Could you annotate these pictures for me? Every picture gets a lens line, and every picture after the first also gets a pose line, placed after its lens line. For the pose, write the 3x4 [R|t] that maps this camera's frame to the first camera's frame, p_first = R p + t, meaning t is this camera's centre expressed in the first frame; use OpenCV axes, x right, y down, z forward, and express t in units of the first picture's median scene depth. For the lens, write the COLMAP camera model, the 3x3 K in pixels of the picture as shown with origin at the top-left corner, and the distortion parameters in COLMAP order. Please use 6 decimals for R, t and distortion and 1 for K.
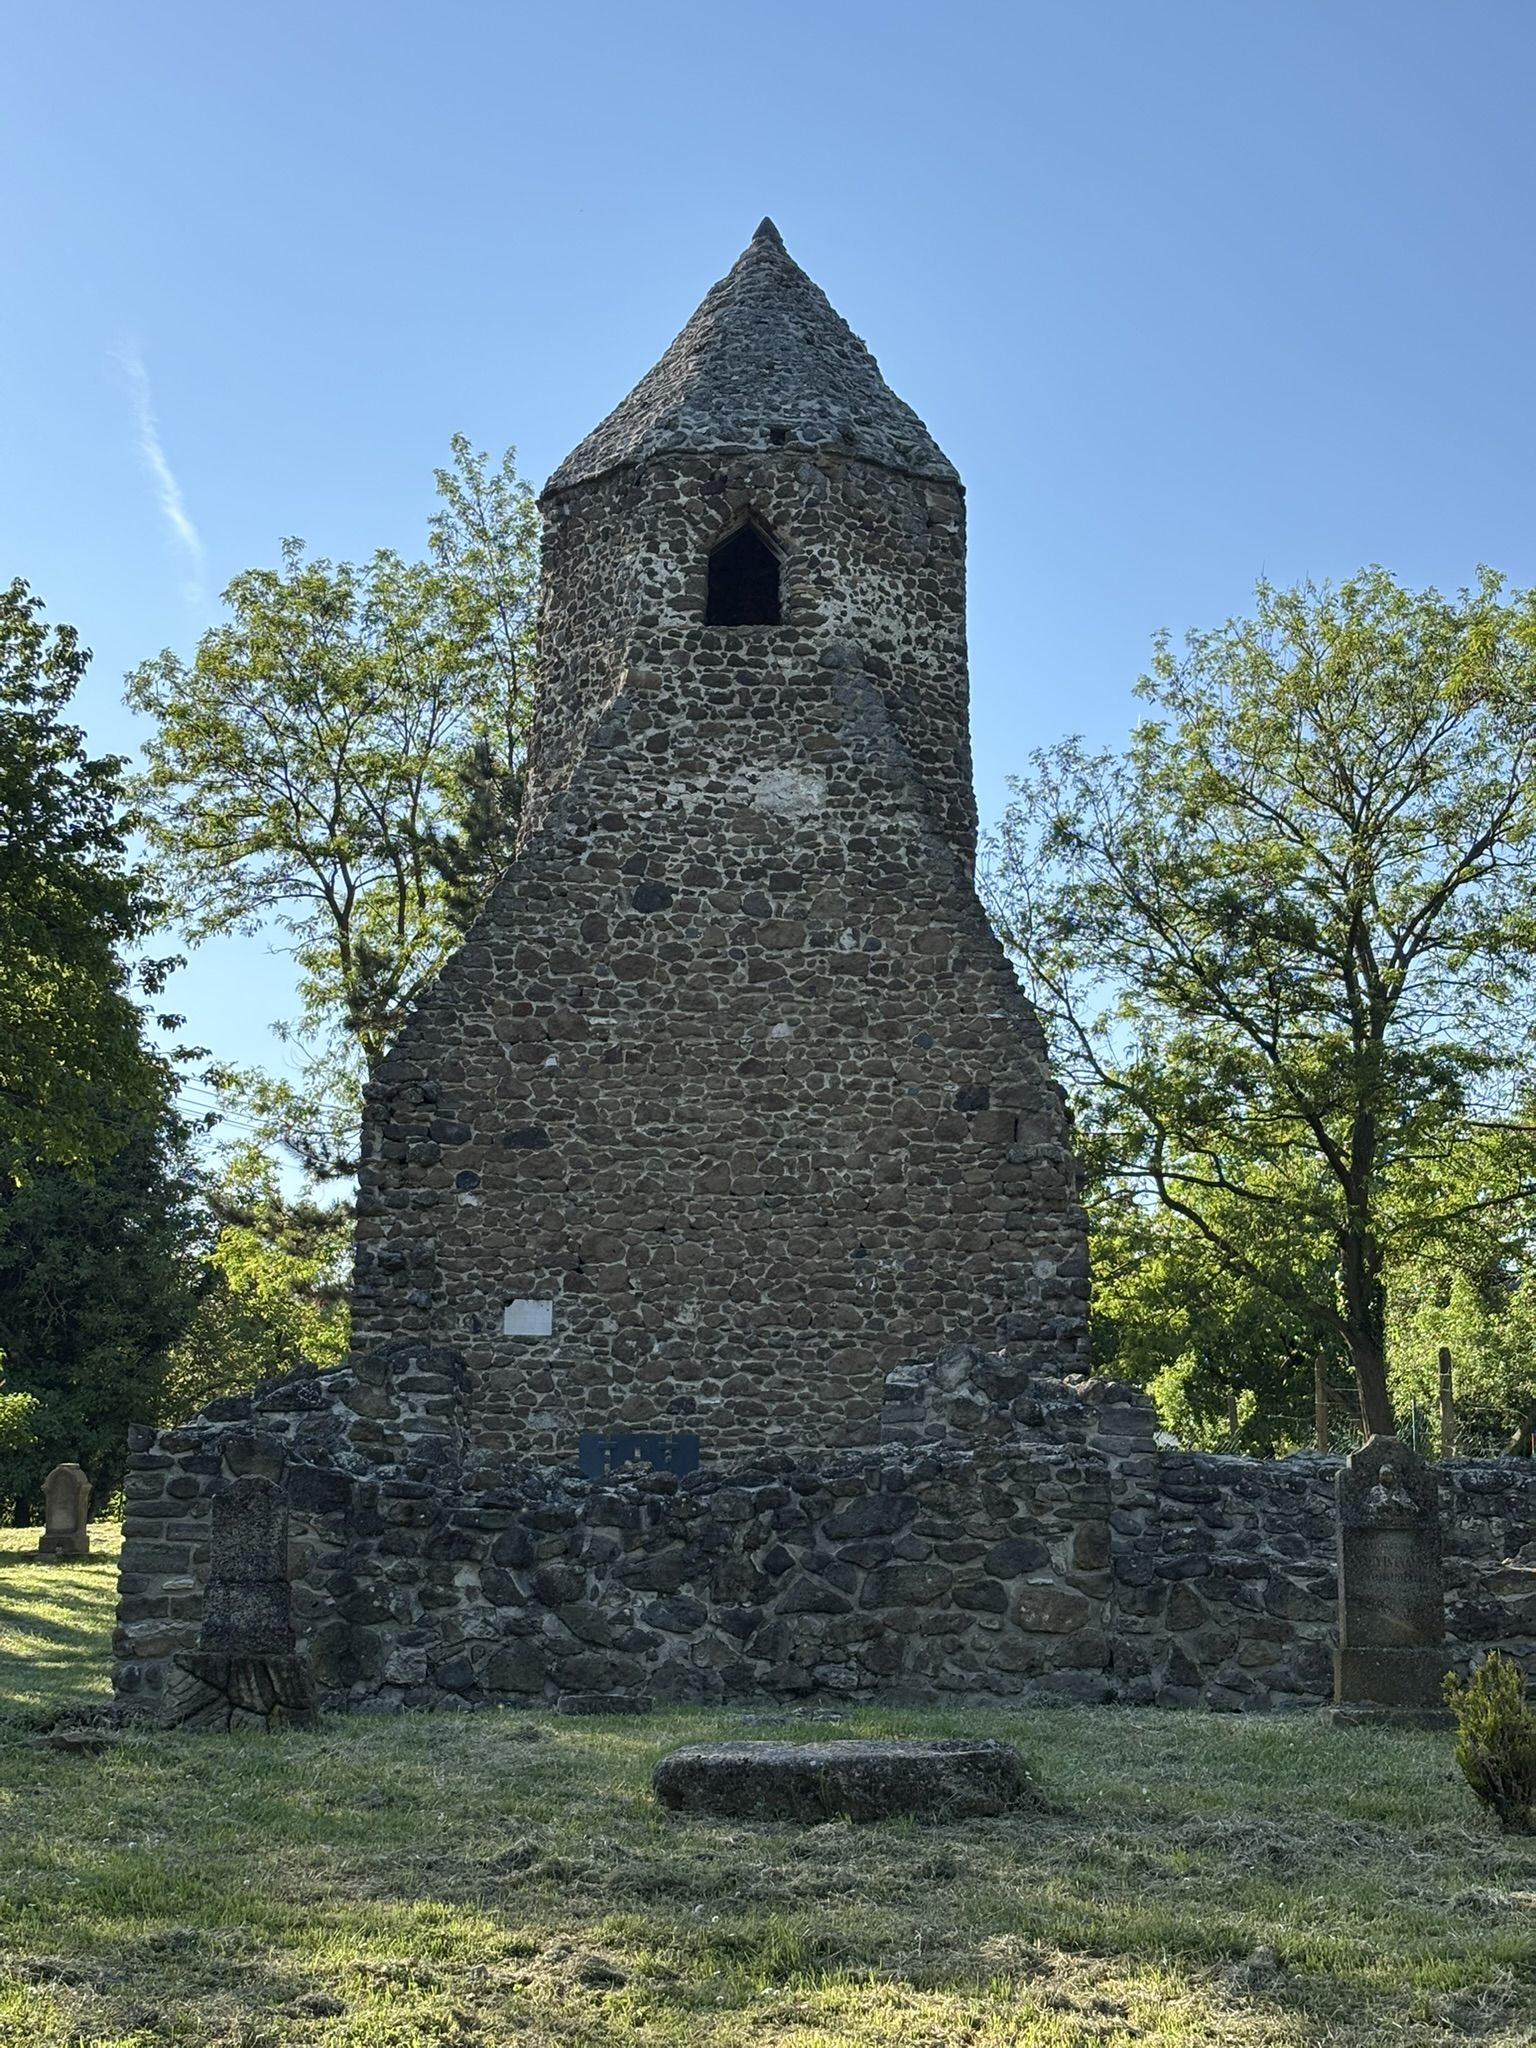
lens RADIAL K [[2990.7, 0, 768.0], [0, 2990.7, 1024.0], [0, 0, 1]] dist [0.193588, -0.042586]
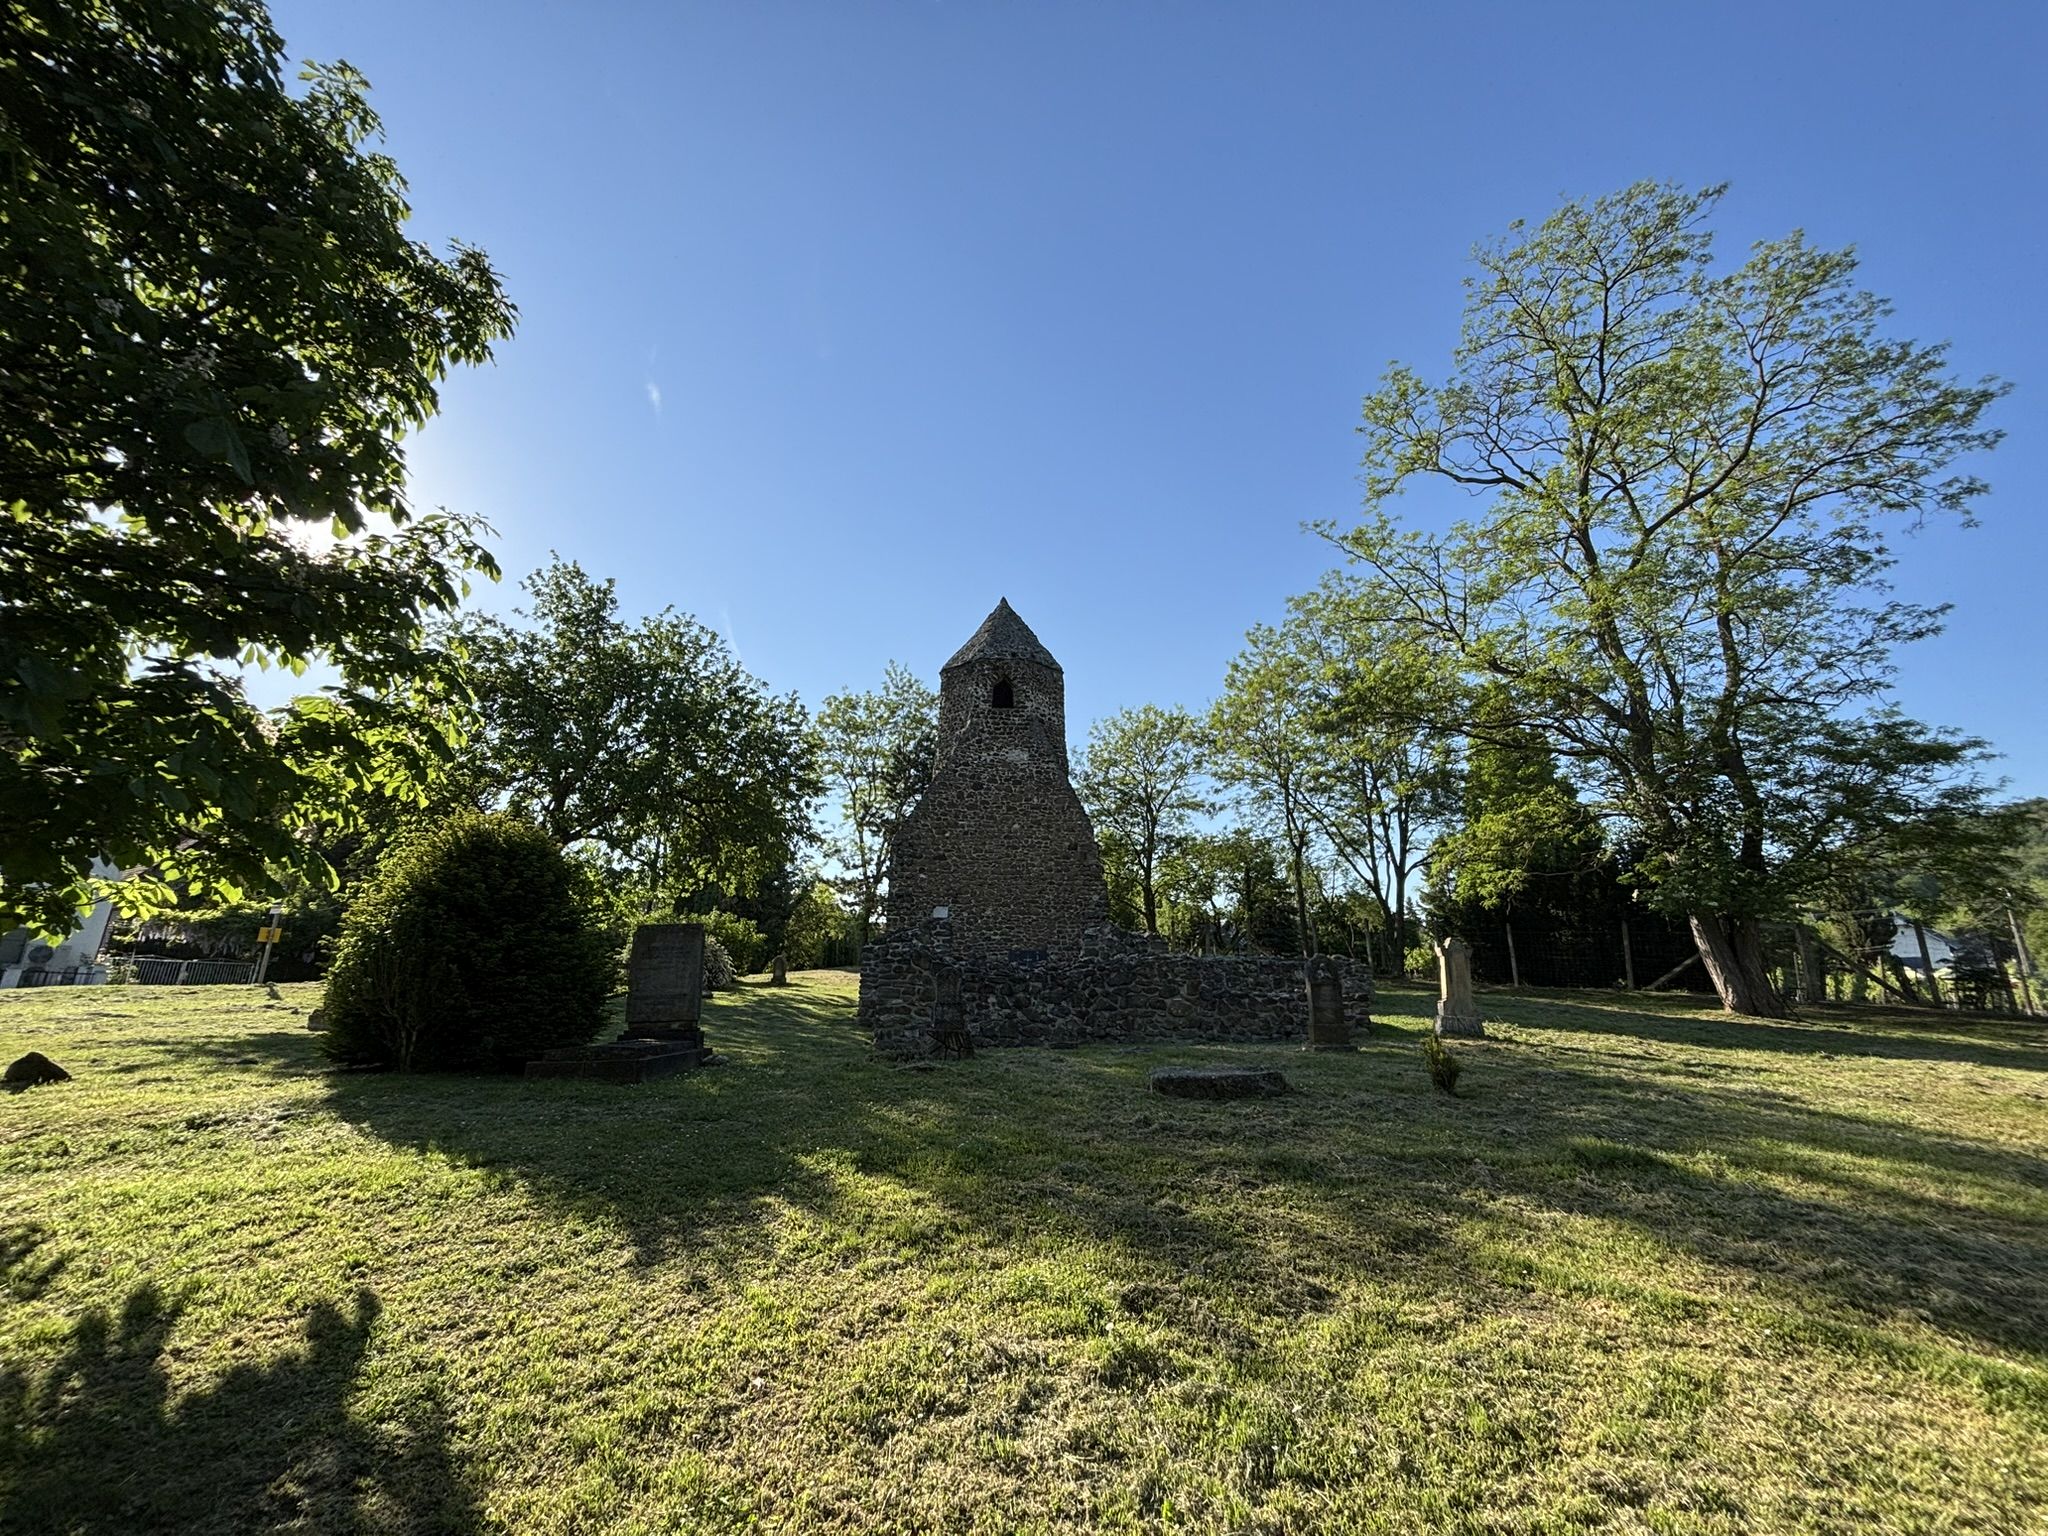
lens RADIAL K [[810.3, 0, 1024.0], [0, 810.3, 768.0], [0, 0, 1]] dist [0.059929, -0.000006]
pose [[0.994257, 0.021436, 0.104846, -0.078324], [-0.013403, 0.996962, -0.076727, 0.006227], [-0.106172, 0.074881, 0.991524, 0.078709]]
